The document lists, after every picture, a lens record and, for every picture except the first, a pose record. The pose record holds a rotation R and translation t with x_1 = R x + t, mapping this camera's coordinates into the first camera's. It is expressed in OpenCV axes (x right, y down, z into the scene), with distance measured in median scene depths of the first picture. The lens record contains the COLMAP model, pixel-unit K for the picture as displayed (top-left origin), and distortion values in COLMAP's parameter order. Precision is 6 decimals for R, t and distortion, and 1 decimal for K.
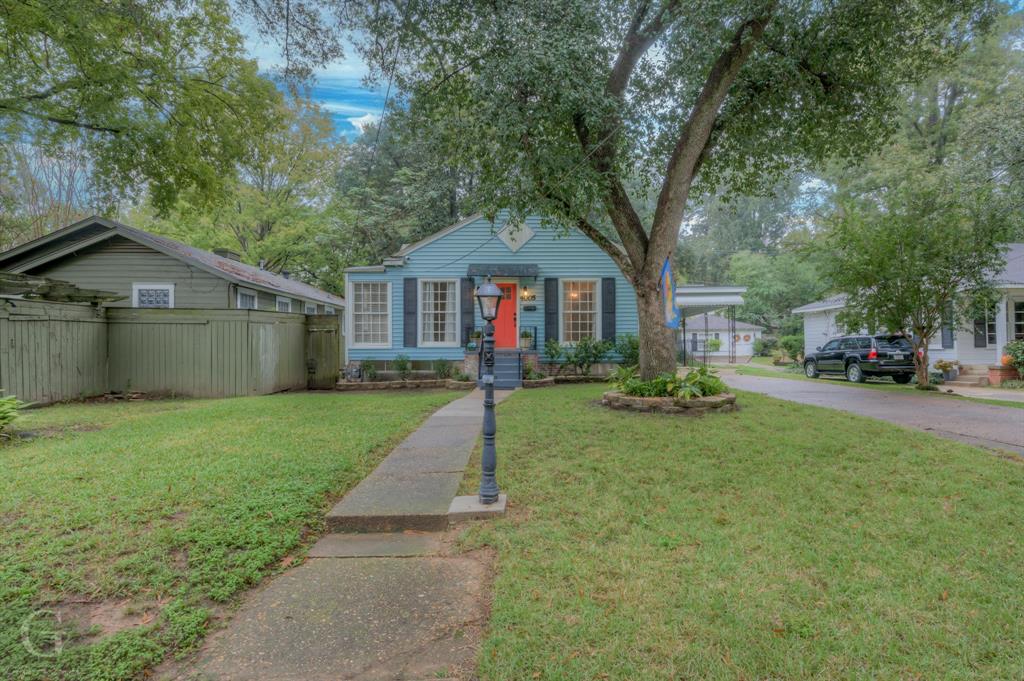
lens RADIAL K [[531.2, 0, 512.3], [0, 531.2, 343.2], [0, 0, 1]] dist [0.005453, 0.000578]
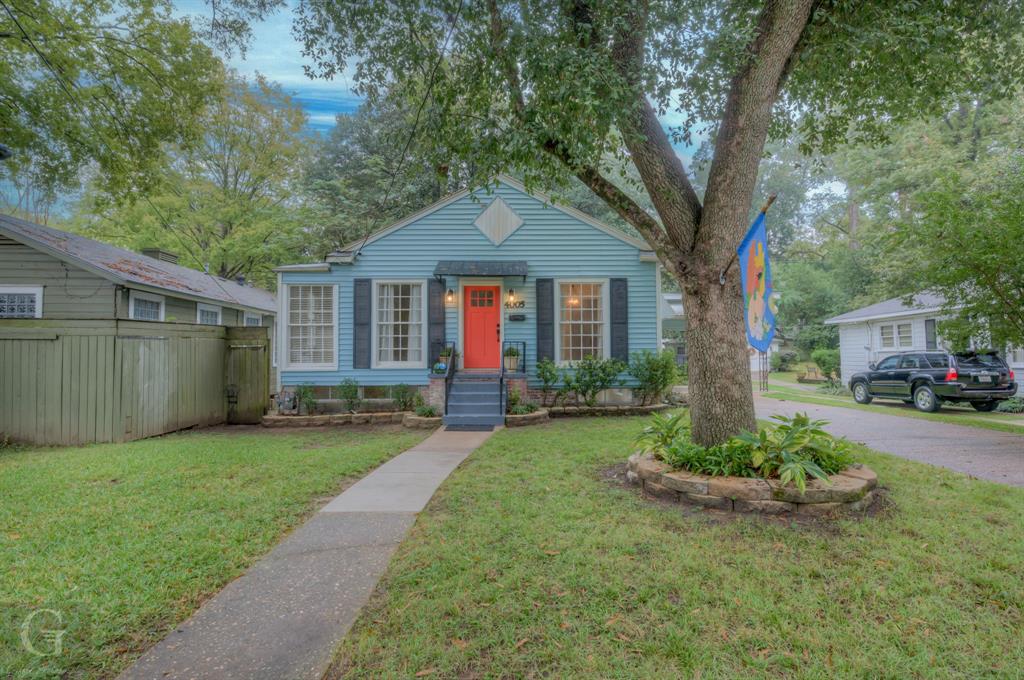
lens RADIAL K [[531.2, 0, 511.0], [0, 531.2, 339.1], [0, 0, 1]] dist [0.005453, 0.000578]
pose [[0.999996, -0.002191, 0.001545, 0.022805], [0.002237, 0.999544, -0.030109, -0.011622], [-0.001479, 0.030112, 0.999545, 0.229013]]
